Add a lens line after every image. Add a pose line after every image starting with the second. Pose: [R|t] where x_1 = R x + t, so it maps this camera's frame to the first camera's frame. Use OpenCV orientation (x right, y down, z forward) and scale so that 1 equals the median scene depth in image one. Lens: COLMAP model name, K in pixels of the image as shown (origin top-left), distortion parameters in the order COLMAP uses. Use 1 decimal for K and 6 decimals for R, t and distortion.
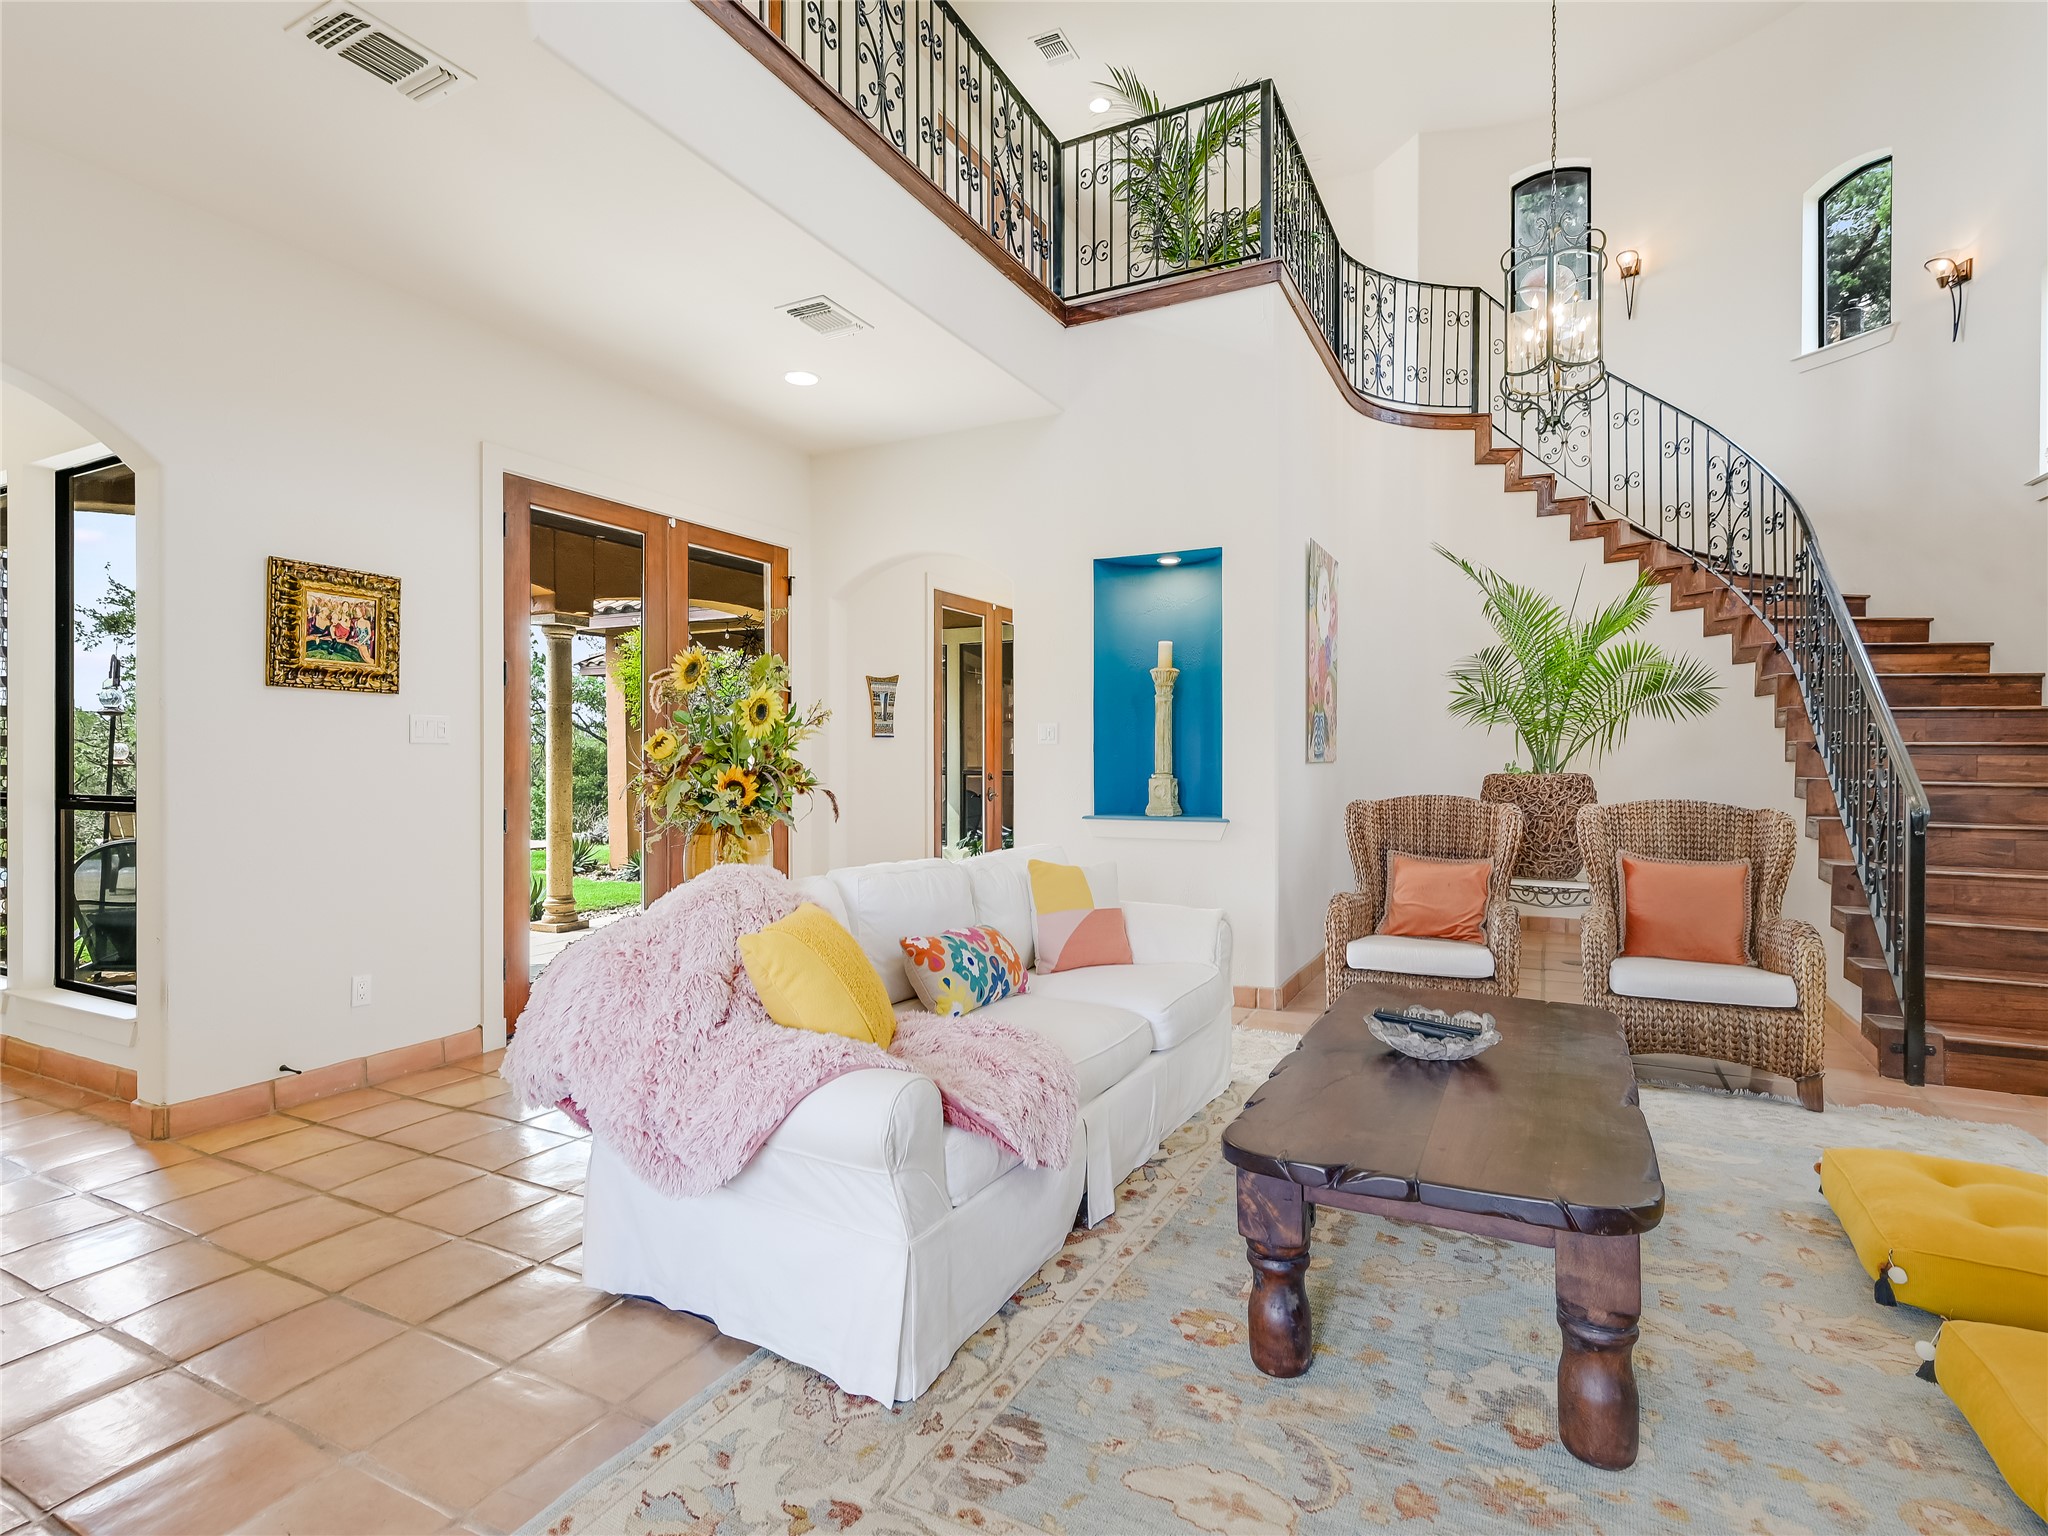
lens RADIAL K [[1016.9, 0, 1019.2], [0, 1016.9, 762.6], [0, 0, 1]] dist [0.001874, 0.000090]
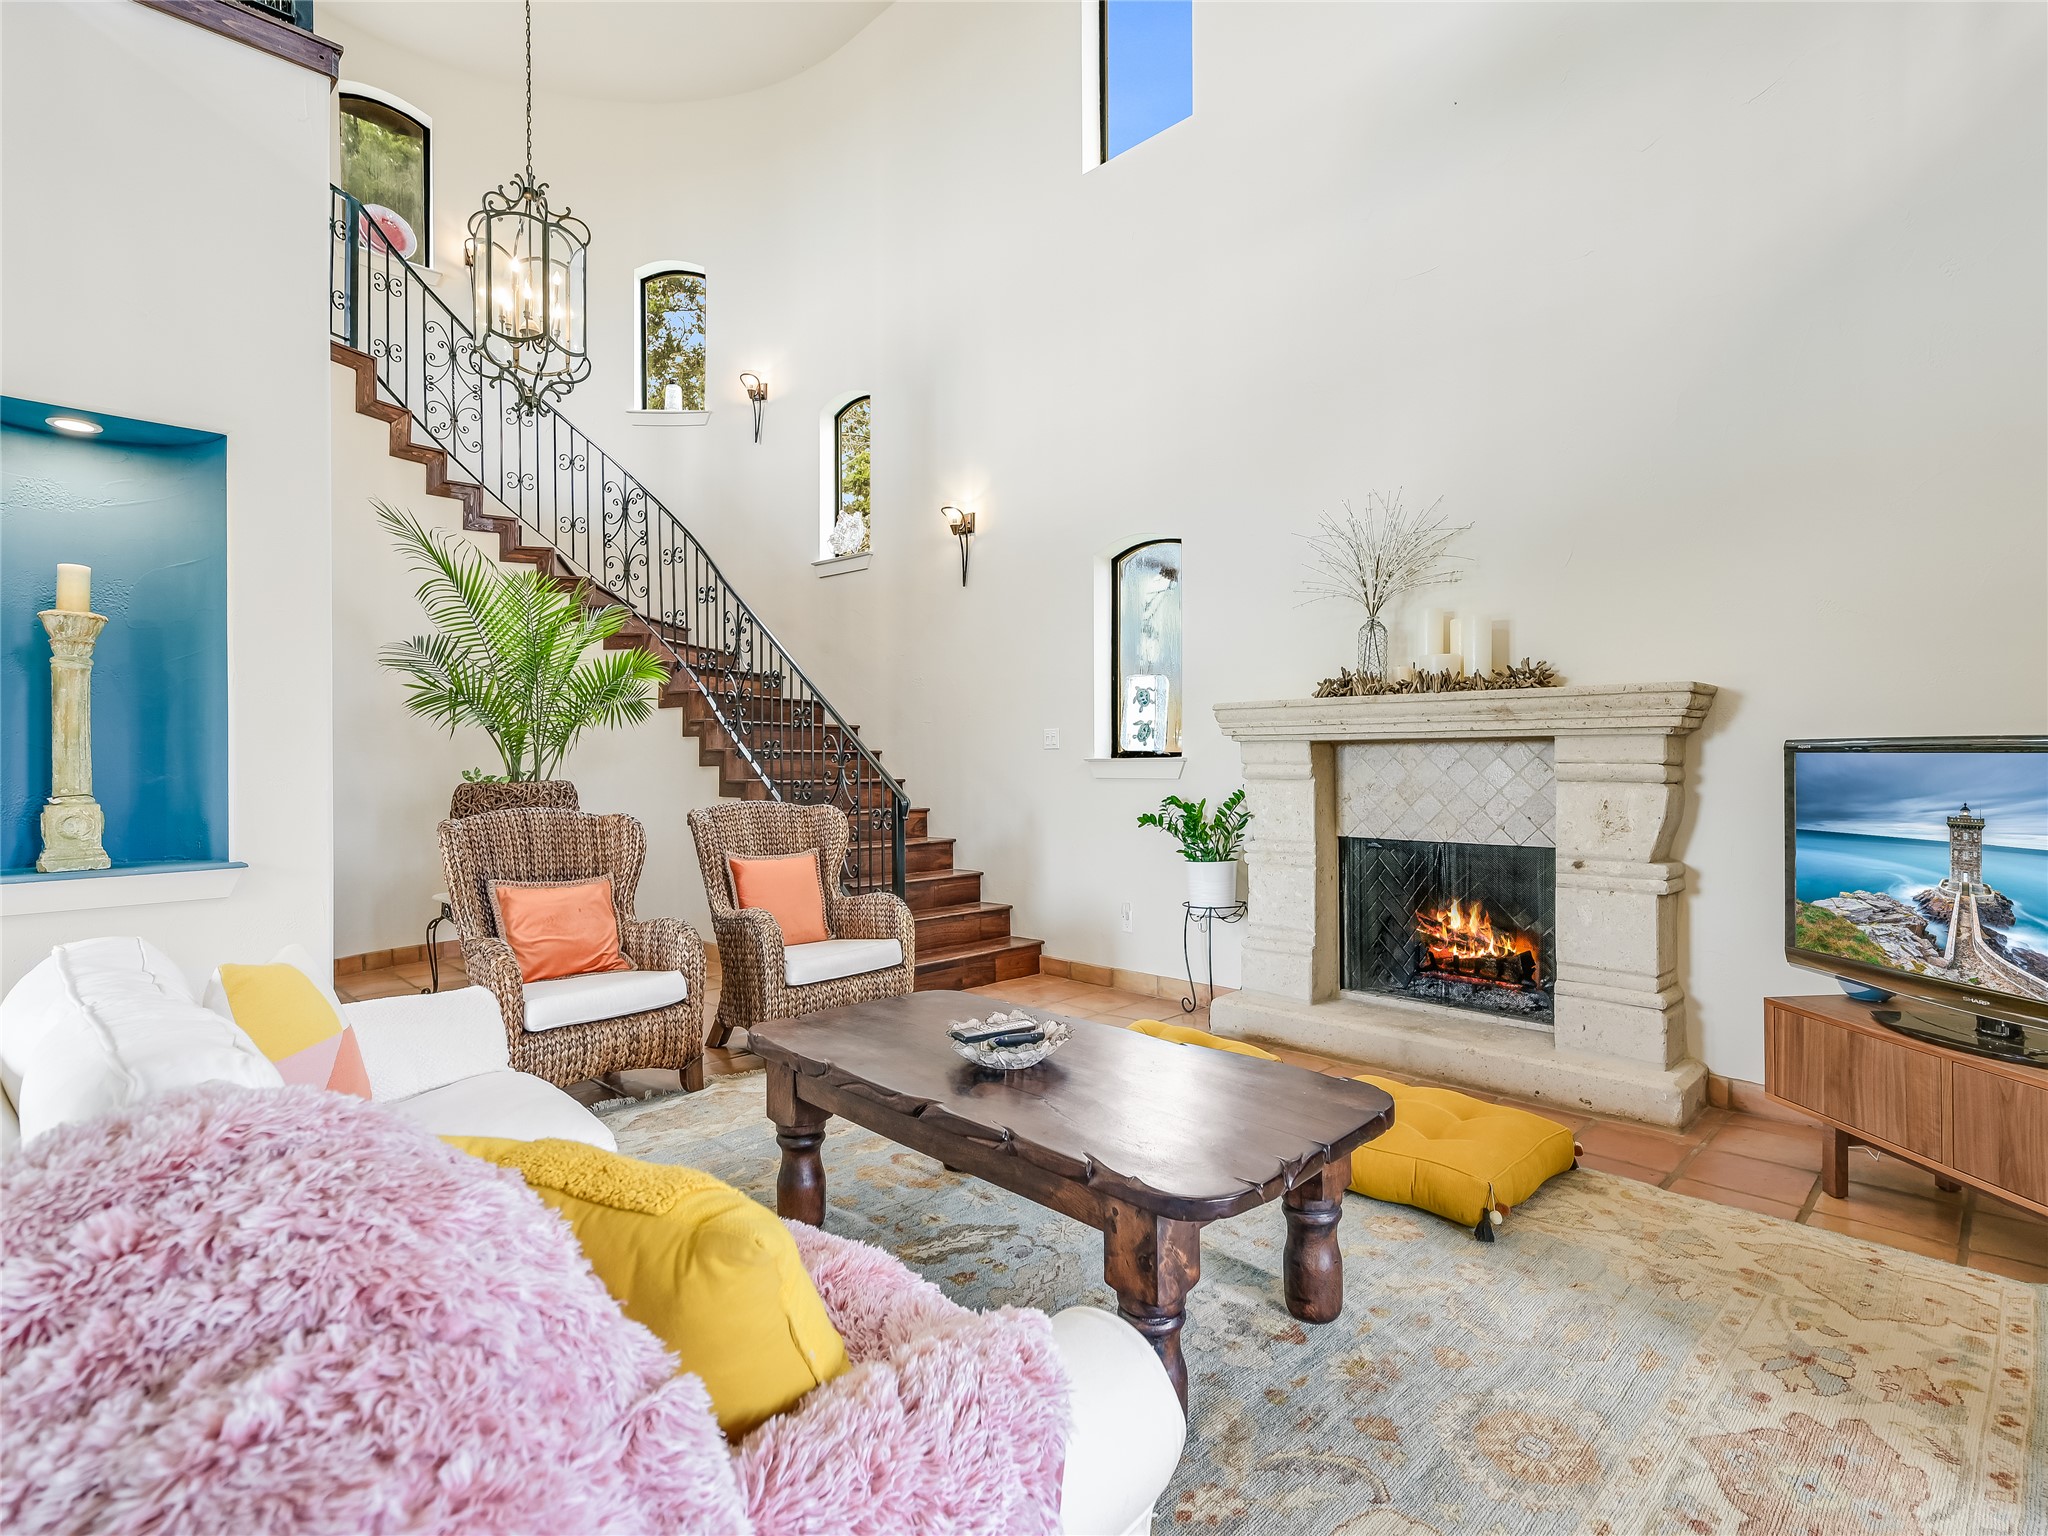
lens RADIAL K [[1016.9, 0, 1019.2], [0, 1016.9, 762.6], [0, 0, 1]] dist [0.001874, 0.000090]
pose [[0.300488, -0.004851, 0.953773, -0.222806], [0.012192, 0.999925, 0.001245, -0.001811], [-0.953708, 0.011255, 0.300525, 0.291641]]
